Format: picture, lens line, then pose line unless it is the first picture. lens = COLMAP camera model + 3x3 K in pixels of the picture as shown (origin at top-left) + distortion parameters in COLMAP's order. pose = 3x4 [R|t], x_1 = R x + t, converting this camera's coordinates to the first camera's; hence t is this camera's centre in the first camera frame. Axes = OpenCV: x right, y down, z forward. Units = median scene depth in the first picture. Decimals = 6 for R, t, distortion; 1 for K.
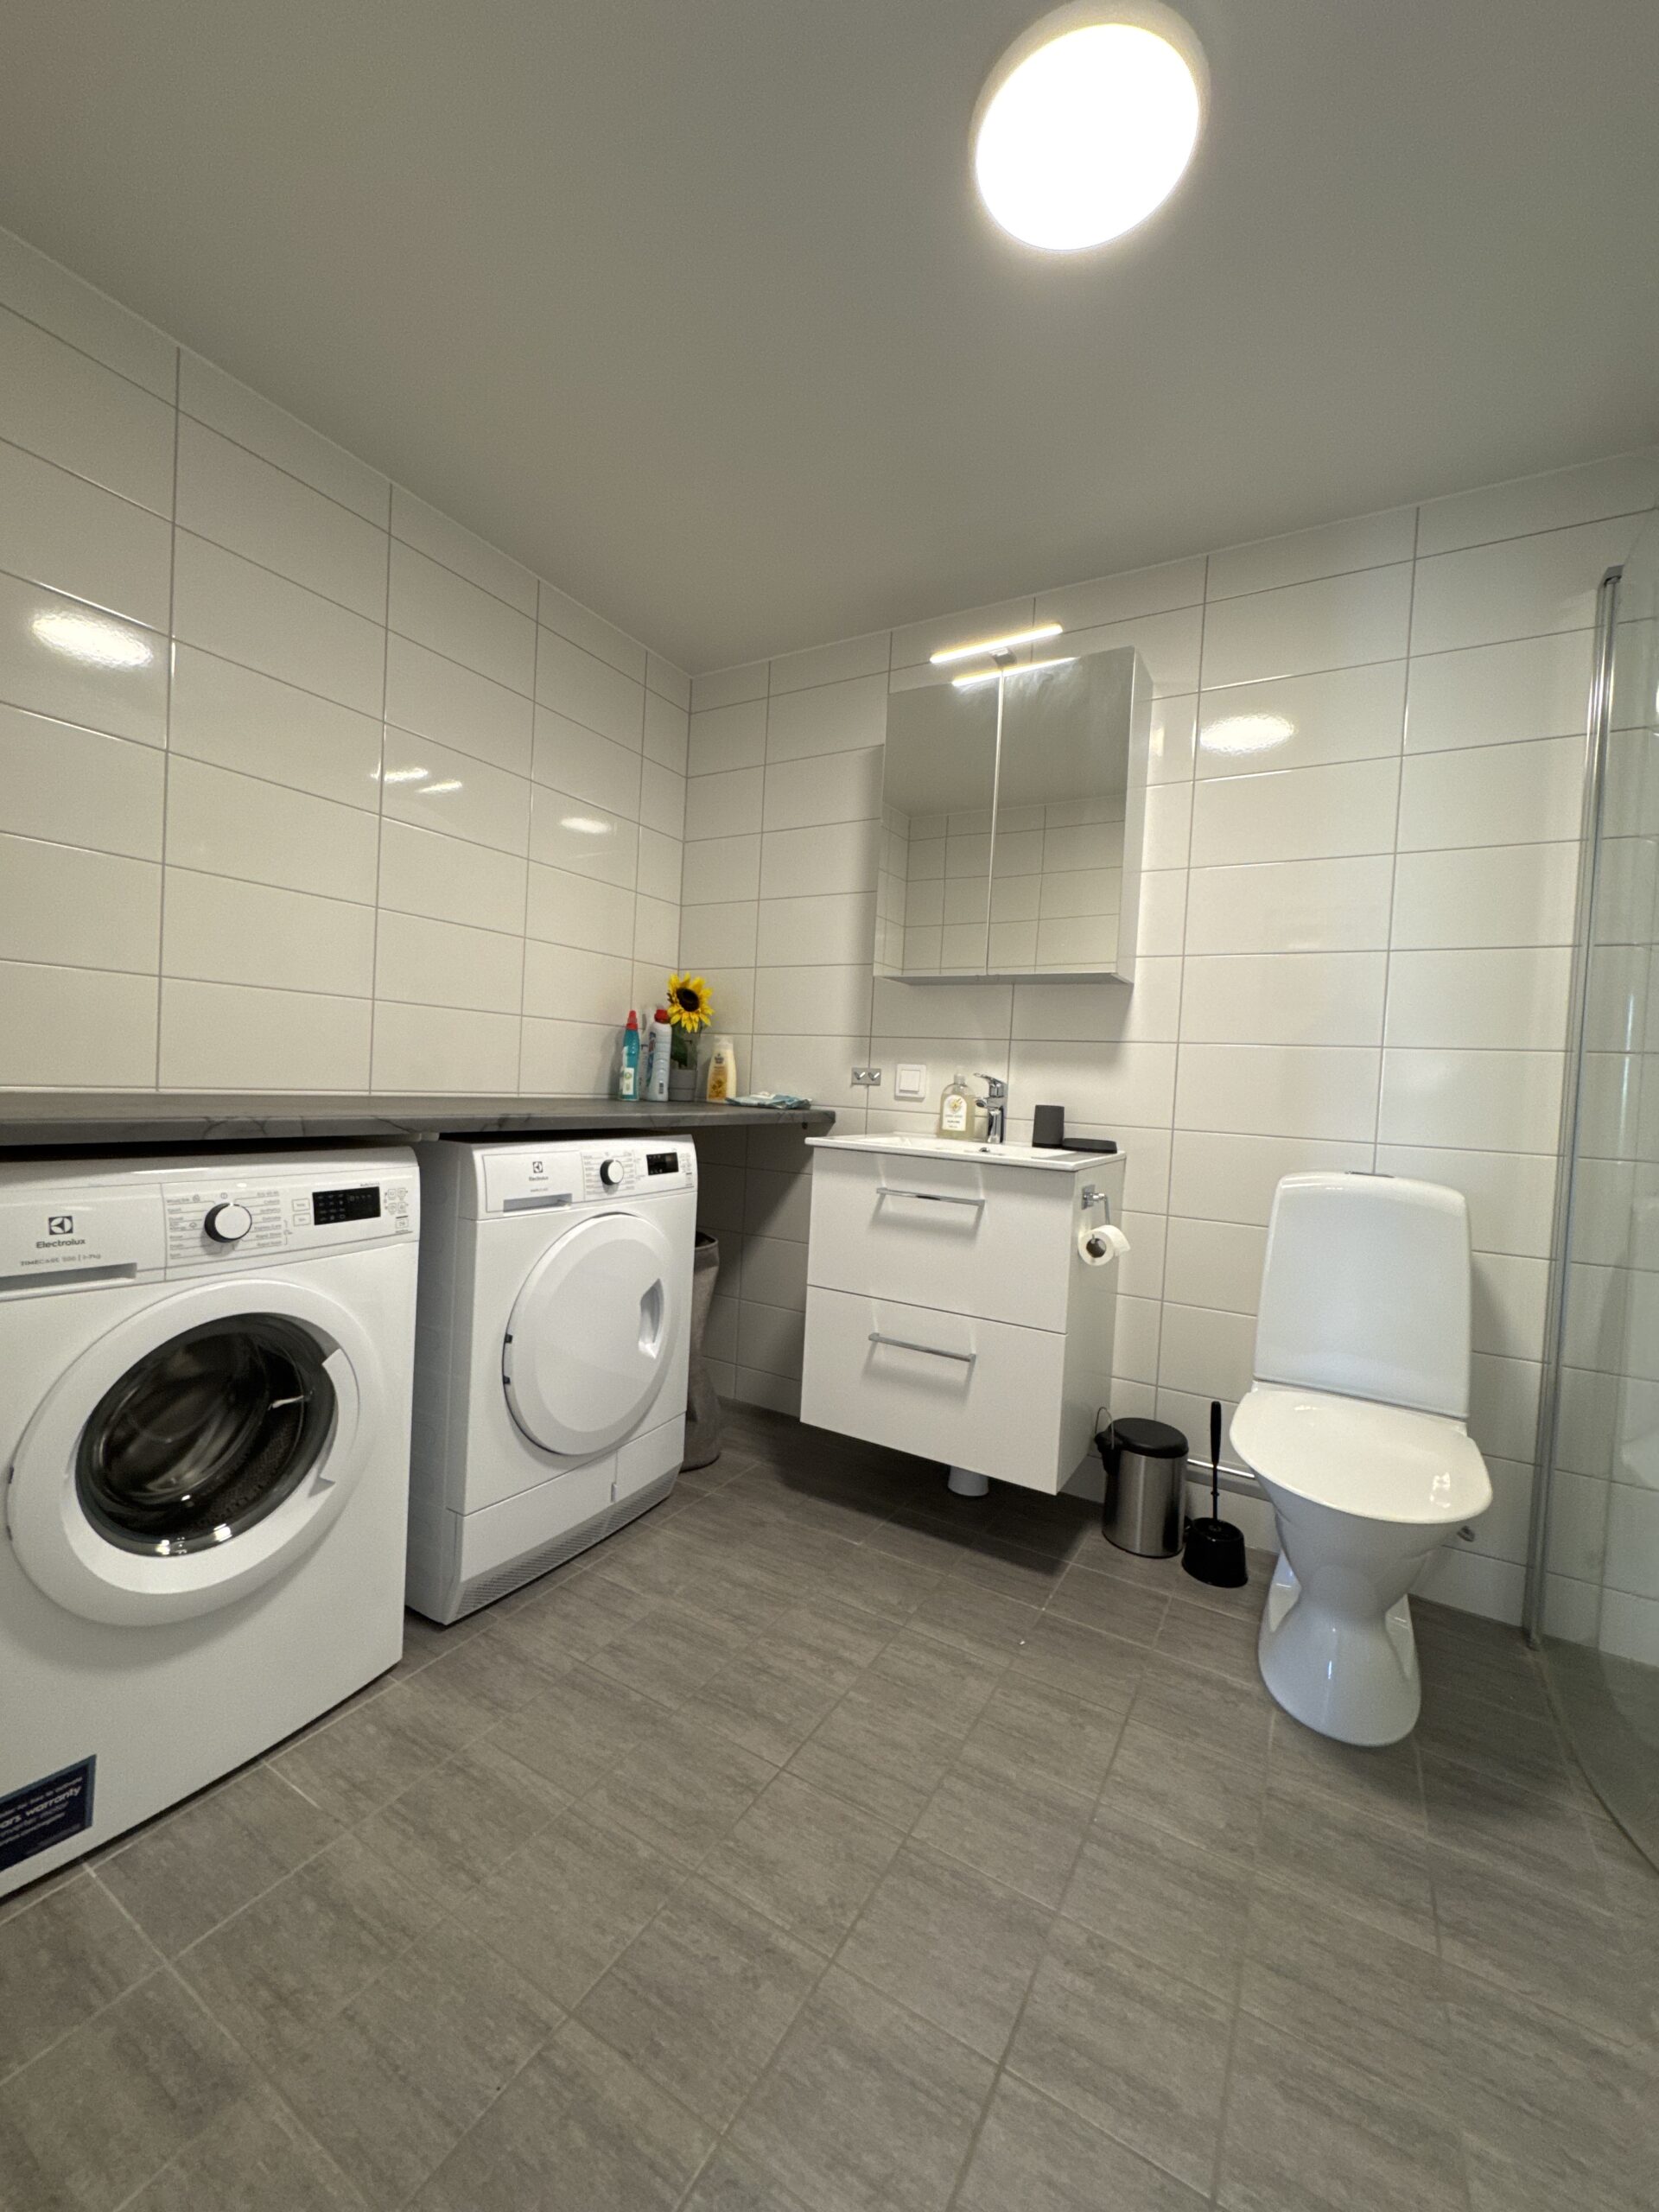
lens RADIAL K [[879.8, 0, 831.0], [0, 879.8, 1105.7], [0, 0, 1]] dist [-0.002947, 0.000600]
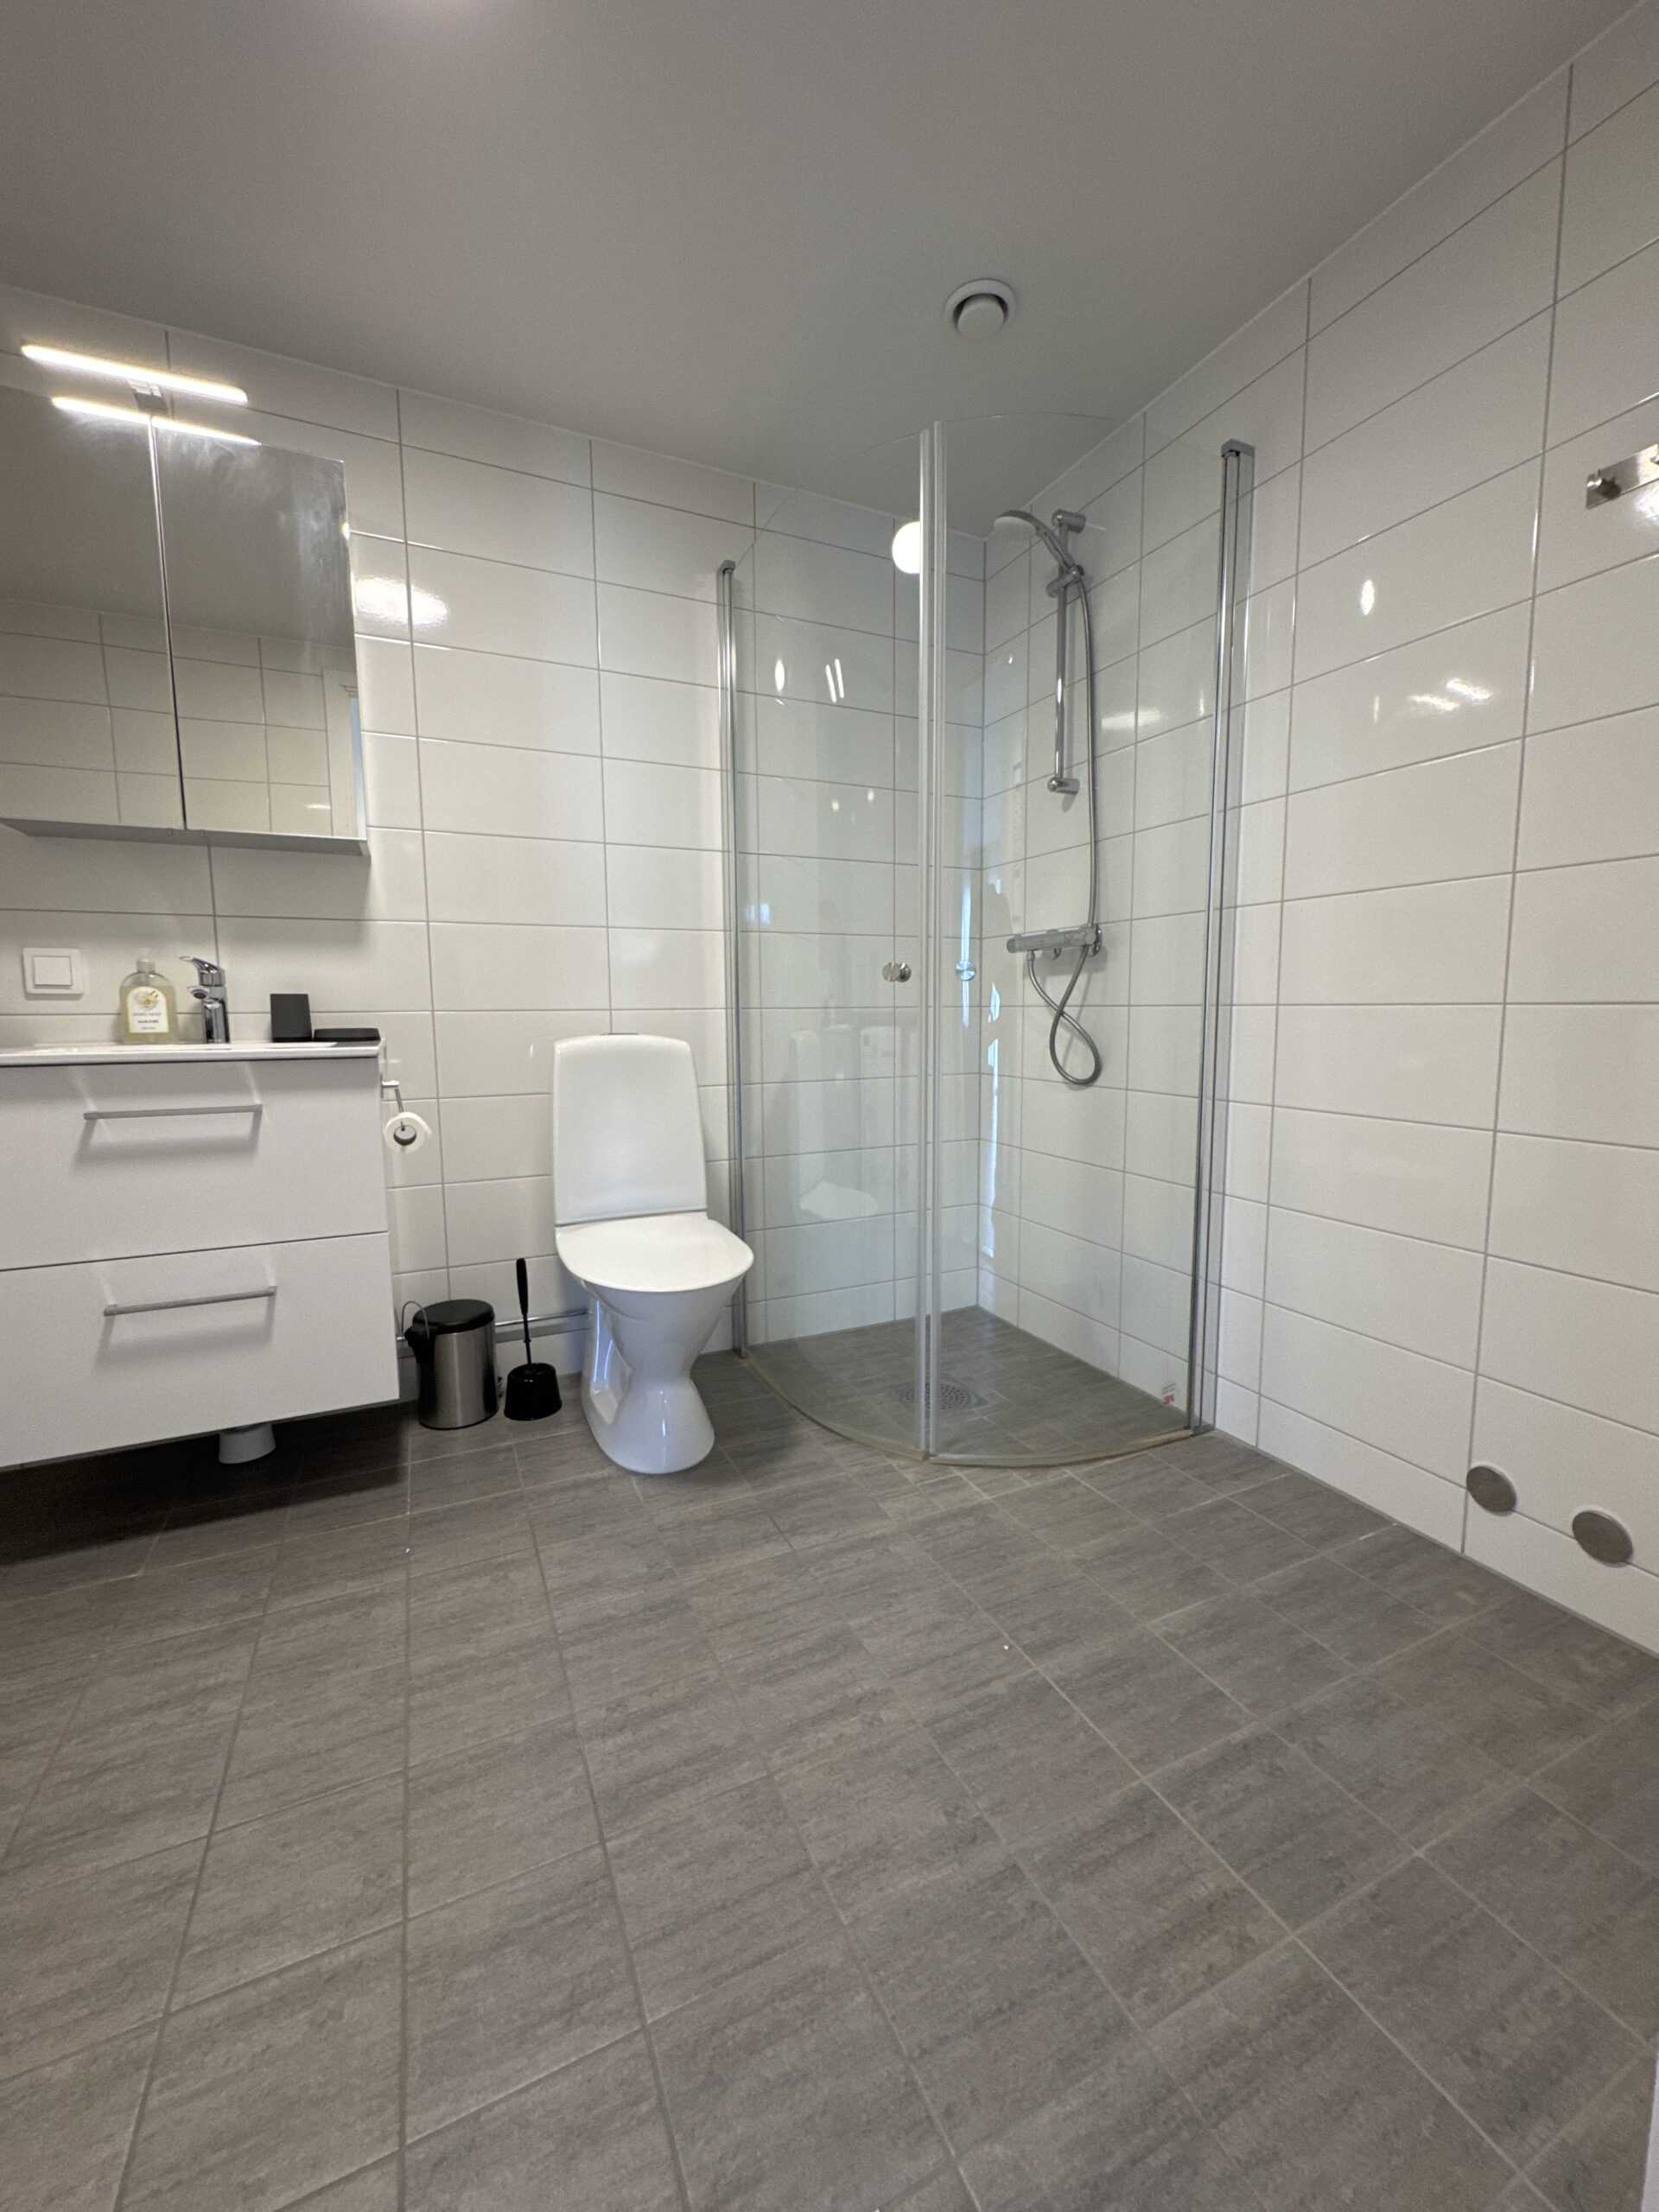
lens RADIAL K [[879.8, 0, 829.4], [0, 879.8, 1103.7], [0, 0, 1]] dist [-0.002947, 0.000600]
pose [[0.564247, -0.145182, 0.812741, -0.214298], [0.060008, 0.989025, 0.135012, 0.028495], [-0.823423, -0.027409, 0.566766, 0.090216]]
